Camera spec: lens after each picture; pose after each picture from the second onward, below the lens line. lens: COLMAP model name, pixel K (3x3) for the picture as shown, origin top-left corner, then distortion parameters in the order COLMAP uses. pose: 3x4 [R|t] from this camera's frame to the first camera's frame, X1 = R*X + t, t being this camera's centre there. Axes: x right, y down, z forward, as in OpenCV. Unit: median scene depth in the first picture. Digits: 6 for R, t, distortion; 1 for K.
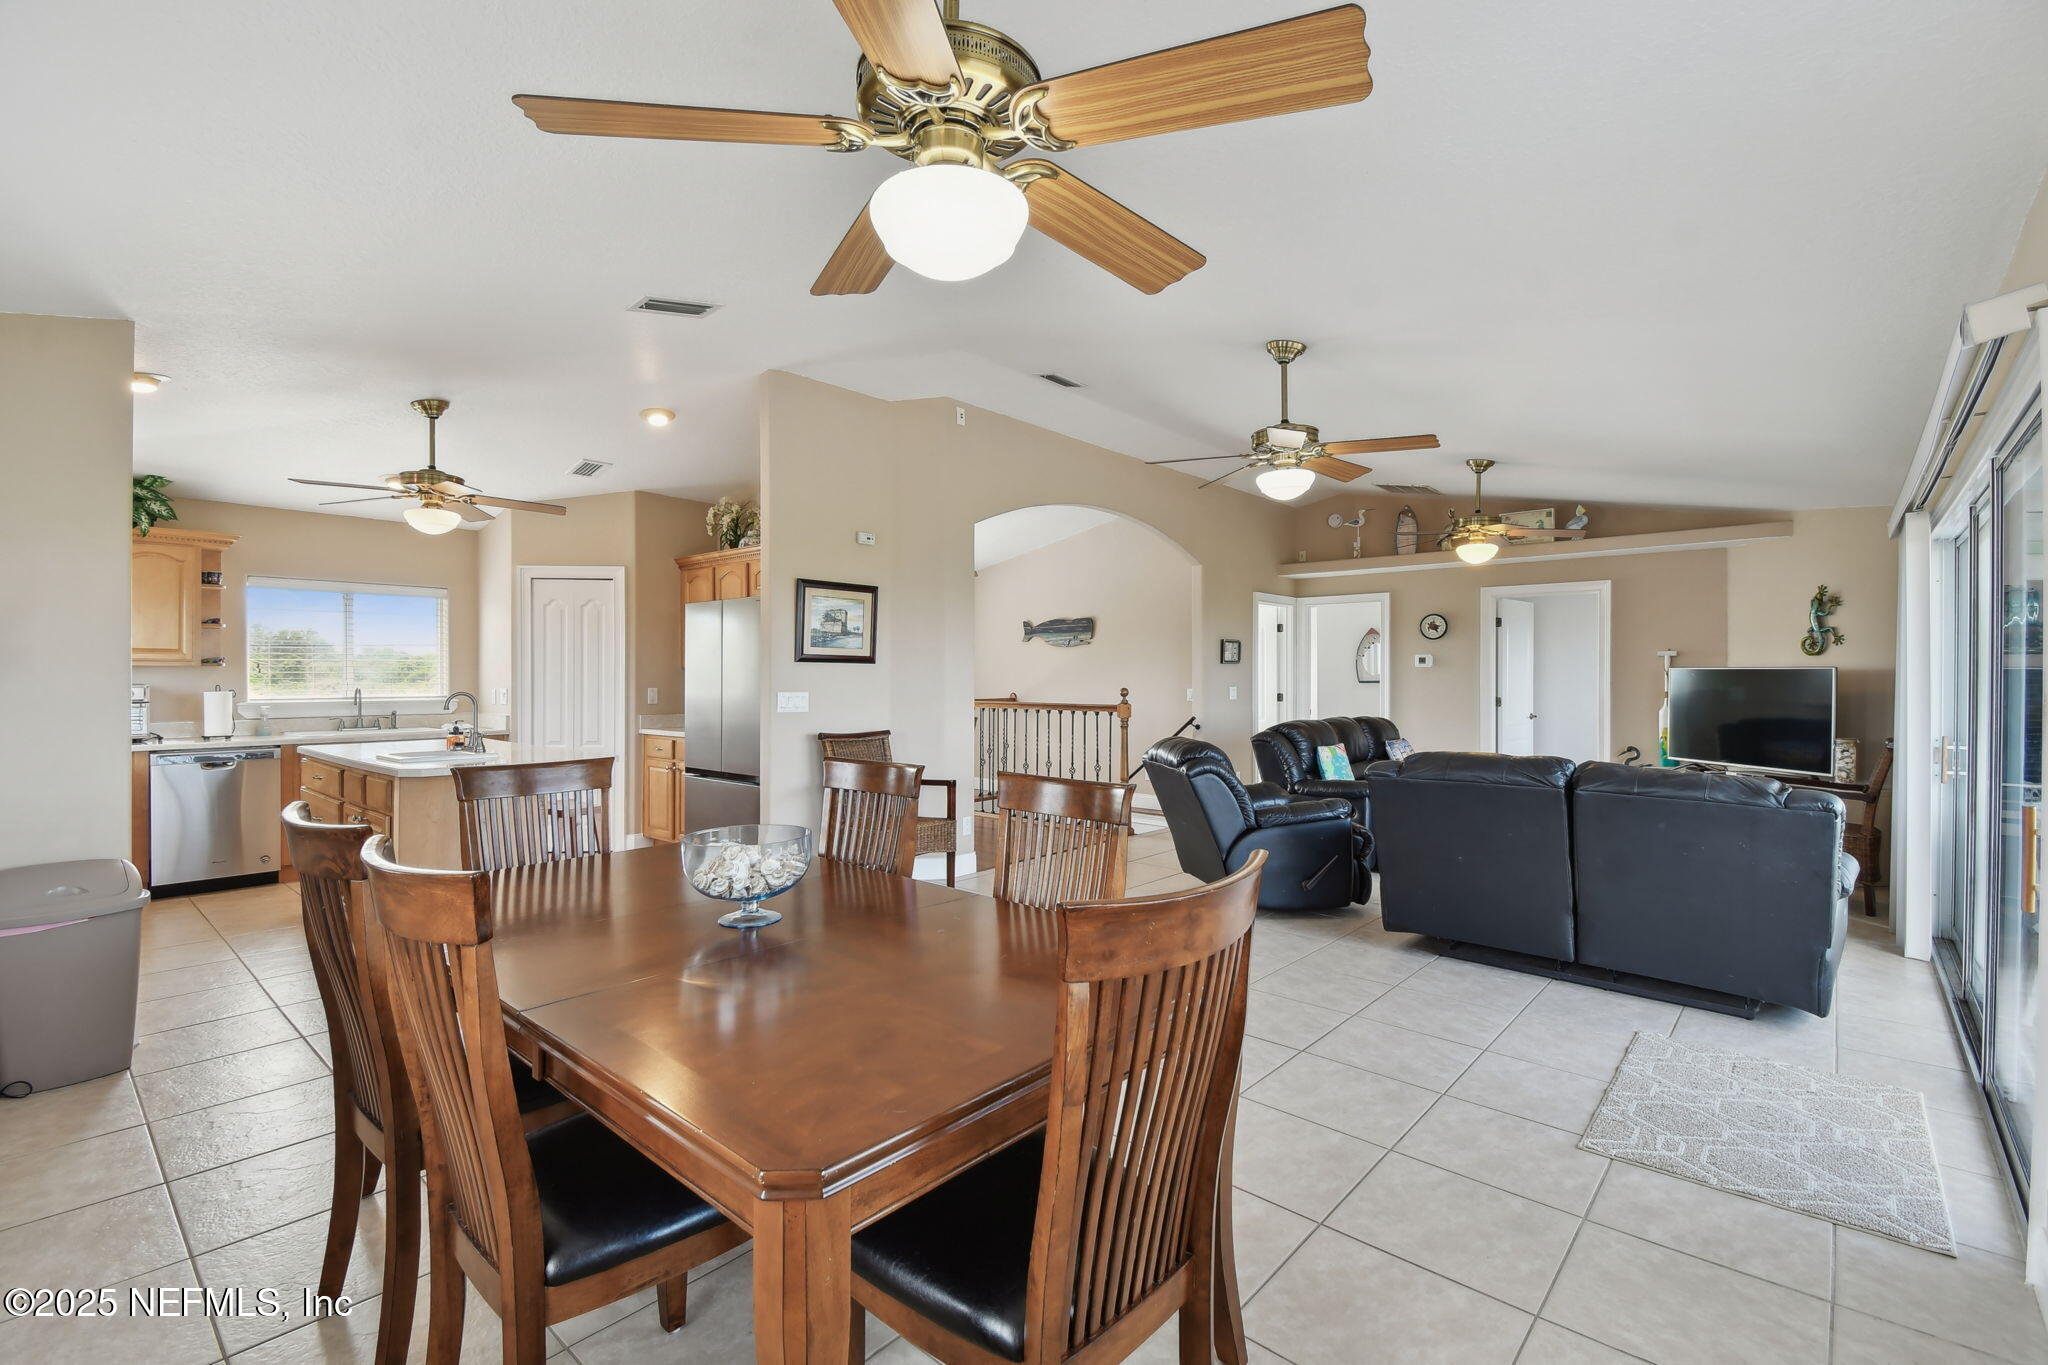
lens RADIAL K [[909.9, 0, 1020.2], [0, 909.9, 673.9], [0, 0, 1]] dist [0.007298, -0.007837]
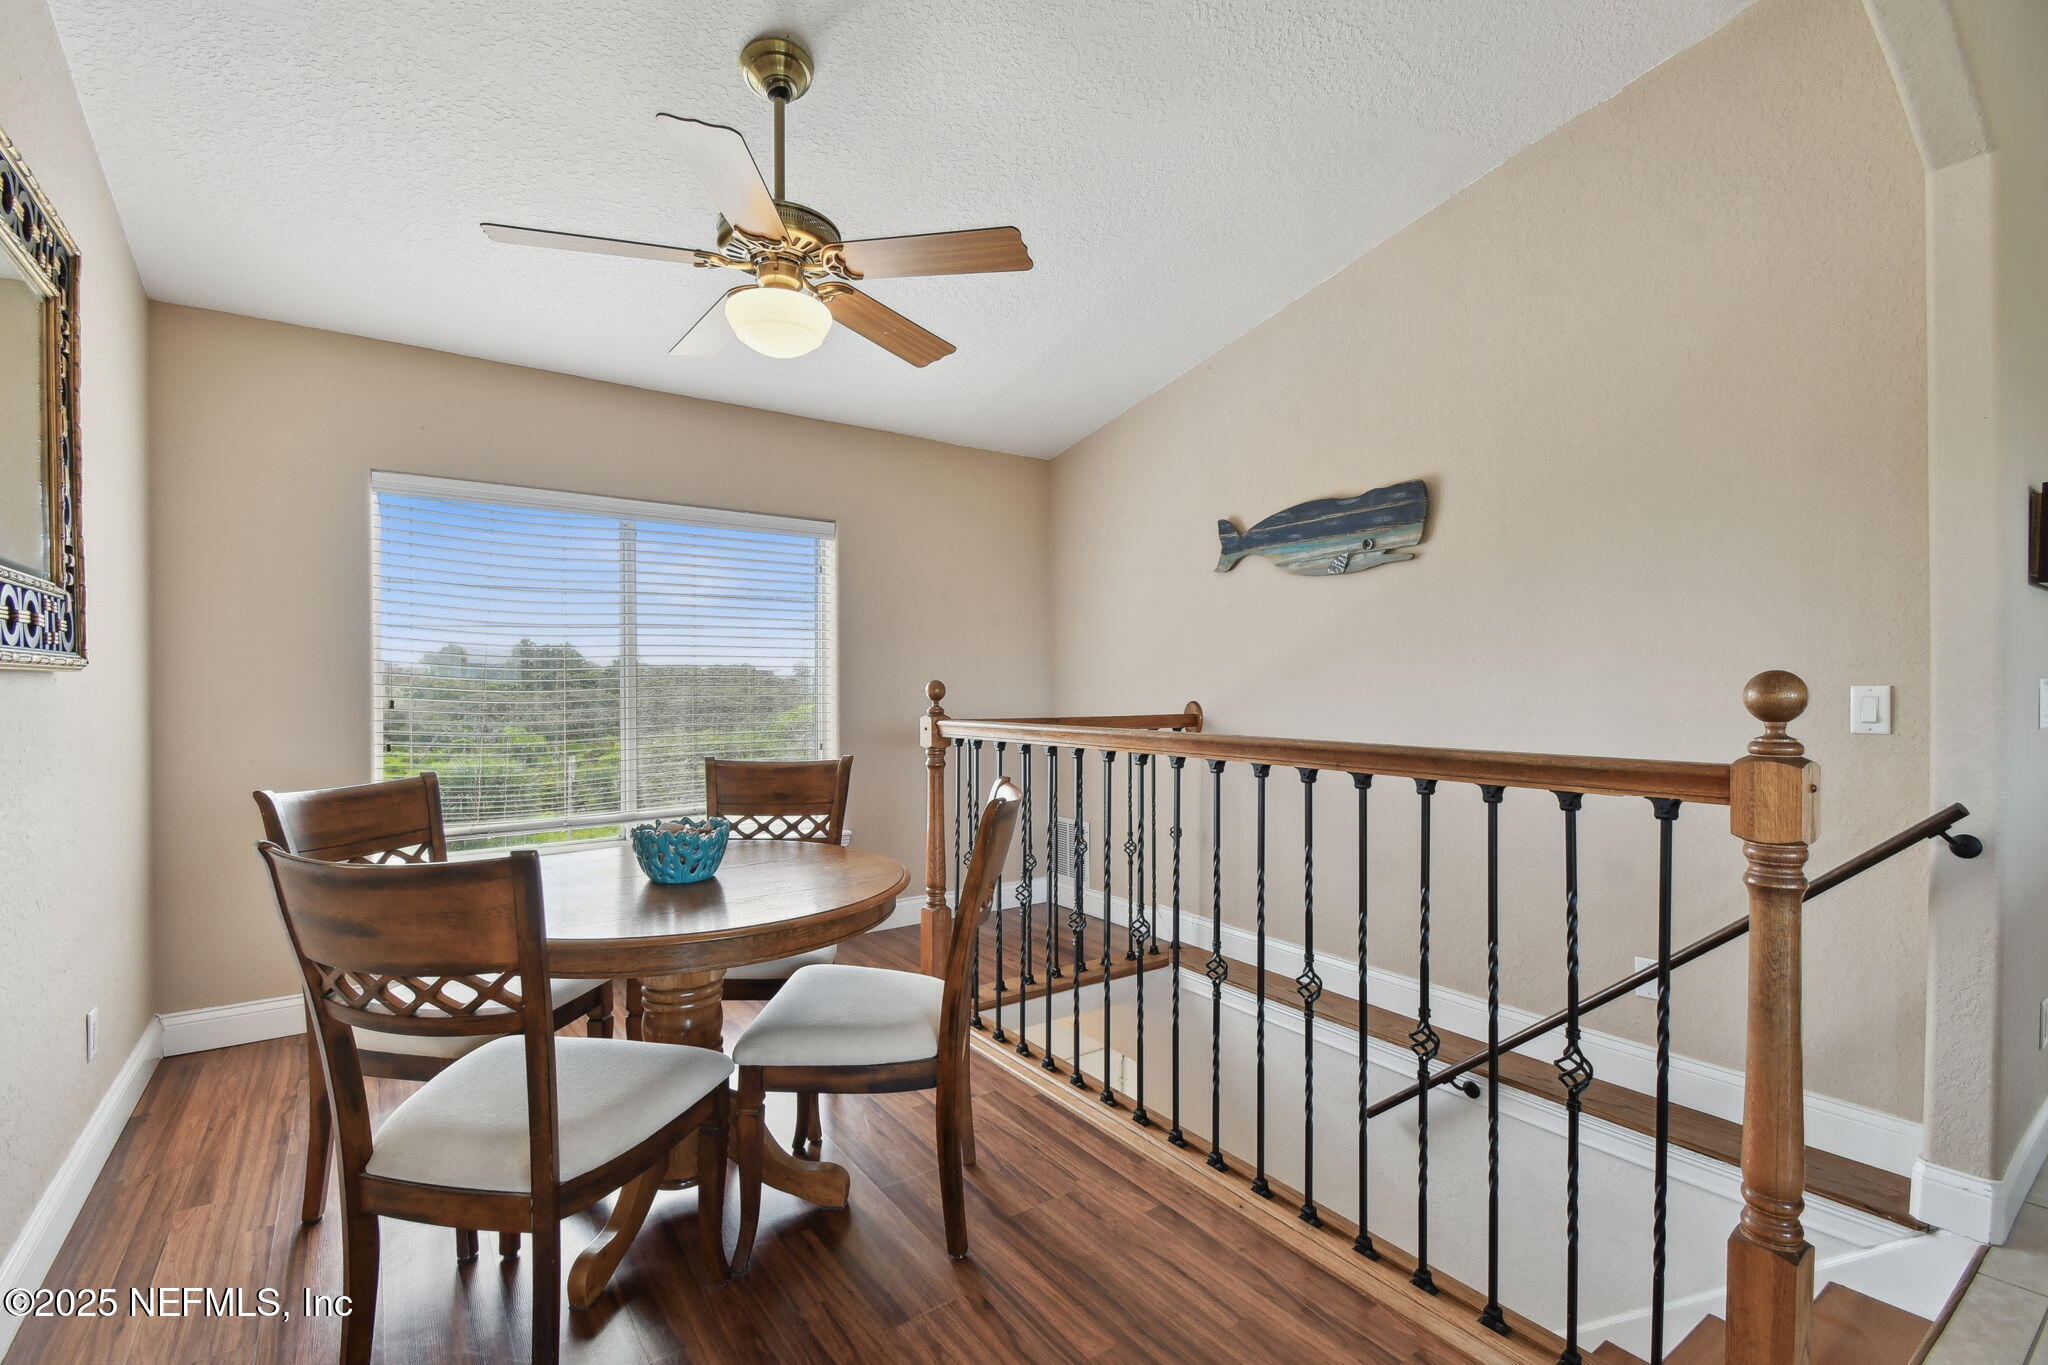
lens RADIAL K [[909.9, 0, 994.2], [0, 909.9, 696.1], [0, 0, 1]] dist [0.007298, -0.007837]
pose [[0.968701, 0.003806, -0.248202, 0.010045], [-0.000464, 0.999908, 0.013524, 0.017683], [0.248231, -0.012986, 0.968614, 0.784245]]
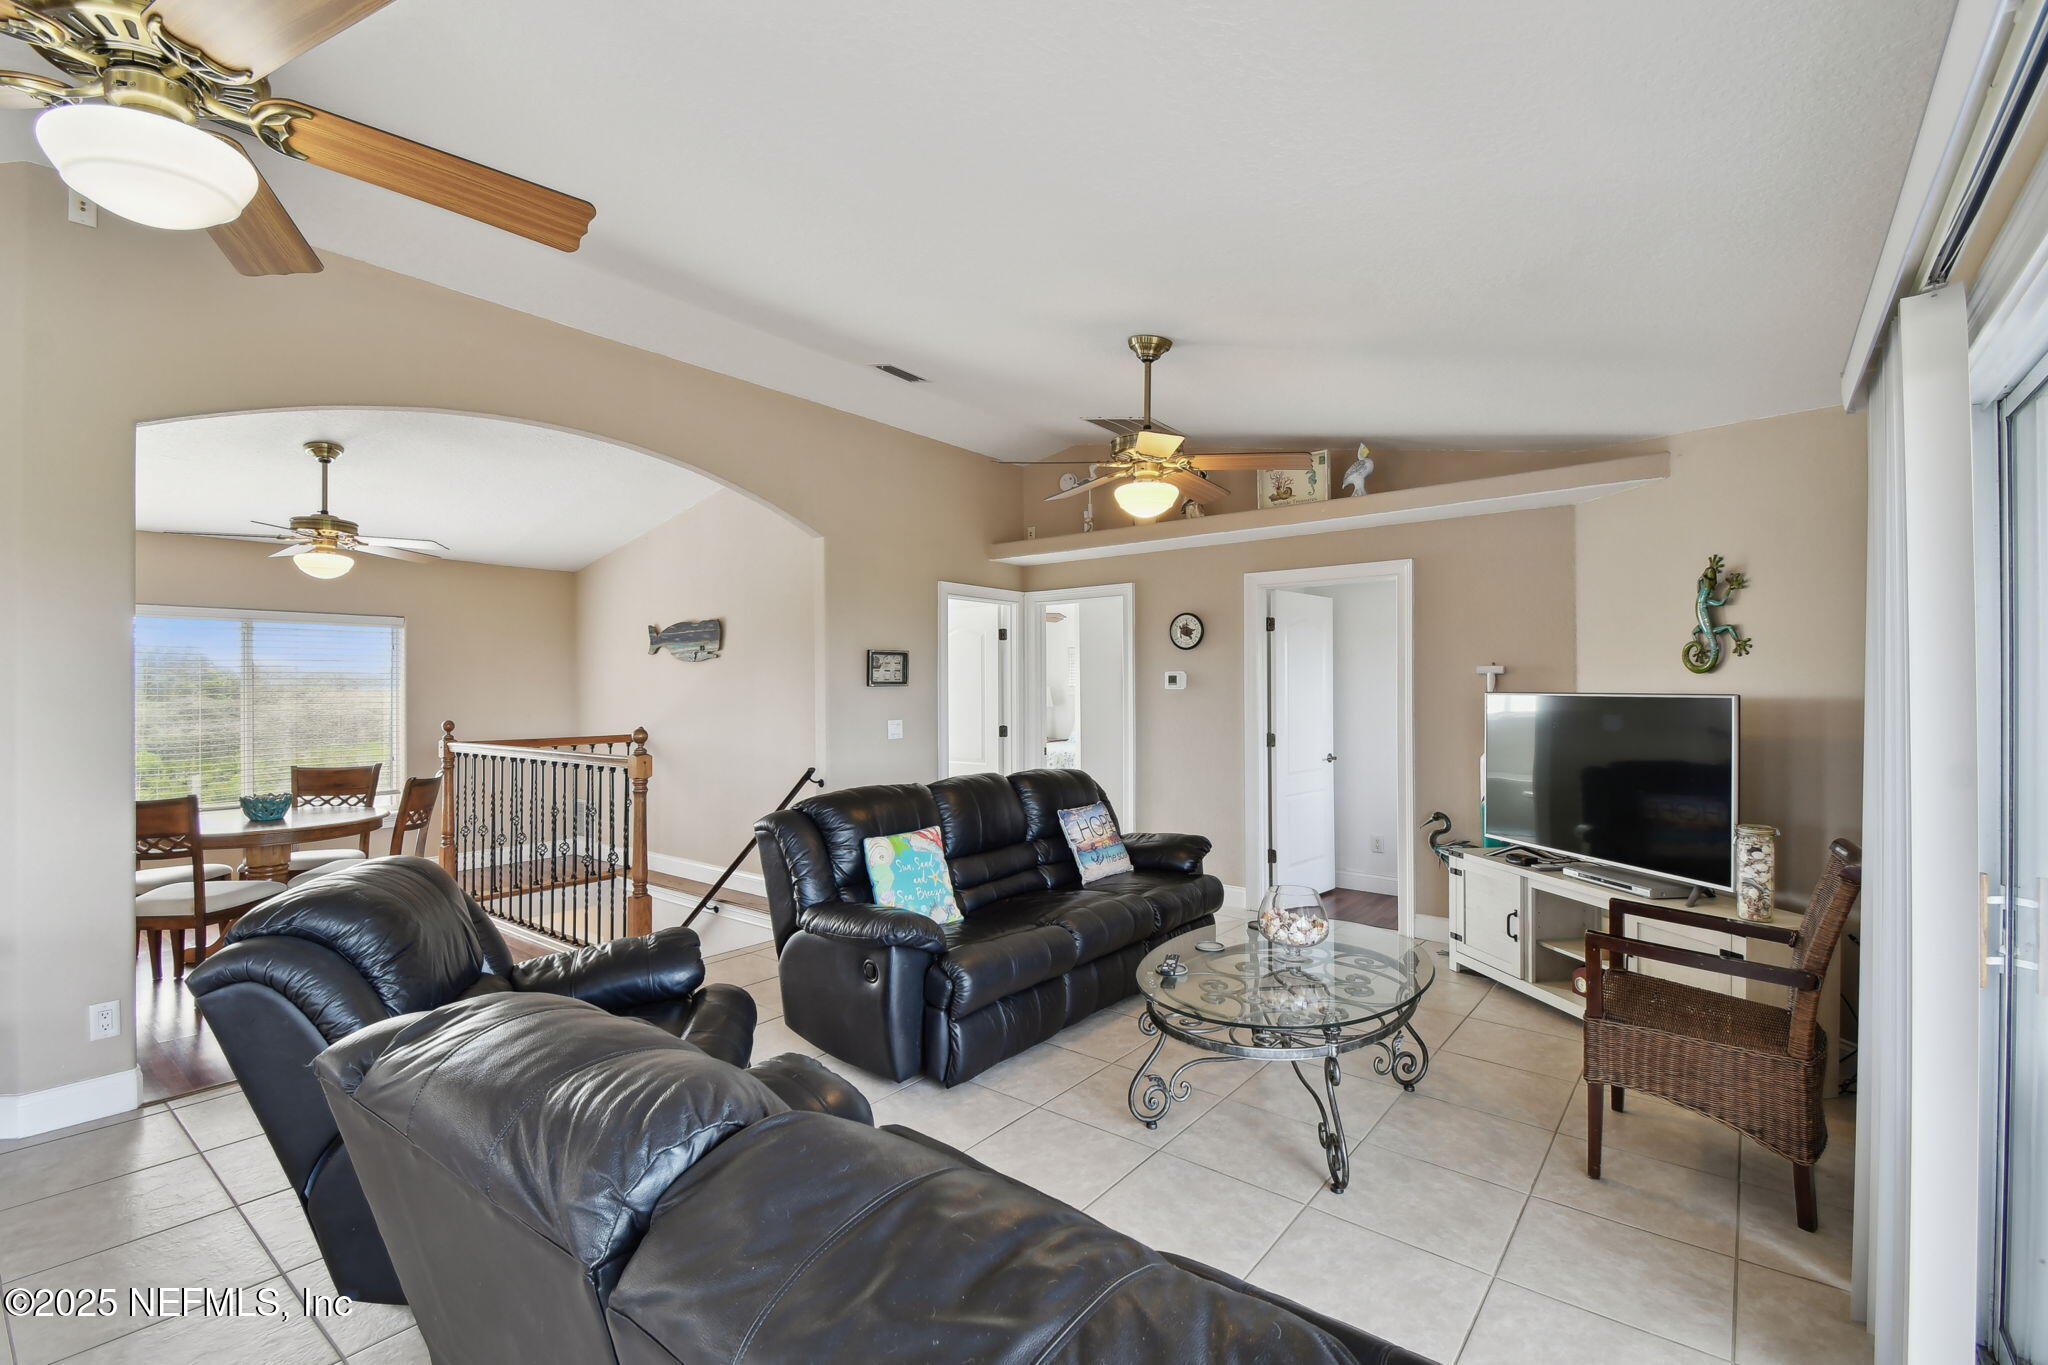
lens RADIAL K [[909.9, 0, 1021.7], [0, 909.9, 679.7], [0, 0, 1]] dist [0.007298, -0.007837]
pose [[0.998358, -0.004146, 0.057139, 0.335220], [0.004638, 0.999953, -0.008483, -0.011383], [-0.057101, 0.008734, 0.998330, 0.367844]]
